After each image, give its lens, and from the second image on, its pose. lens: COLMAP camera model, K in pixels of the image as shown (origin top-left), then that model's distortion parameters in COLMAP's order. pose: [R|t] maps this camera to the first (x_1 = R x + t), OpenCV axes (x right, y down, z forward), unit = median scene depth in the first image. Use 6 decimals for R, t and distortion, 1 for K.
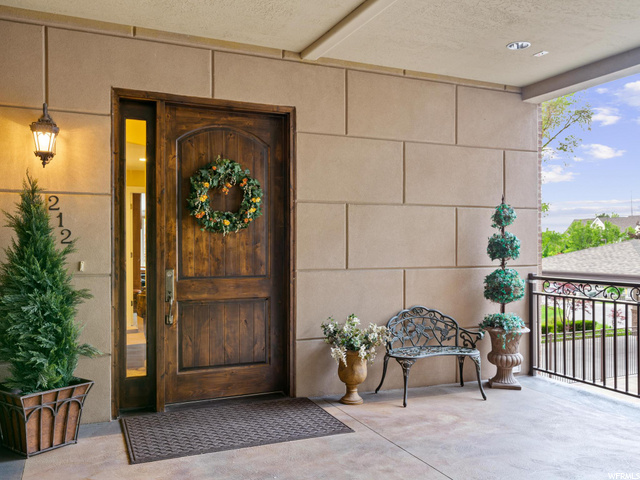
lens RADIAL K [[556.5, 0, 319.6], [0, 556.5, 241.6], [0, 0, 1]] dist [0.004814, -0.005625]
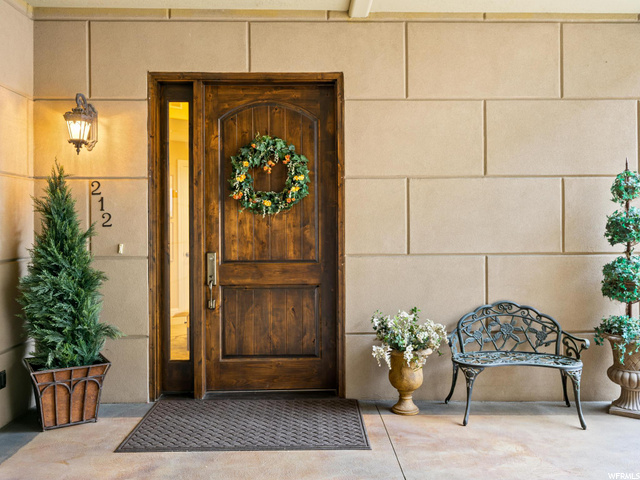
lens RADIAL K [[556.5, 0, 324.1], [0, 556.5, 218.0], [0, 0, 1]] dist [0.004814, -0.005625]
pose [[0.924808, -0.011261, -0.380268, 0.275069], [0.008334, 0.999922, -0.009345, 0.000469], [0.380343, 0.005473, 0.924829, 0.169275]]
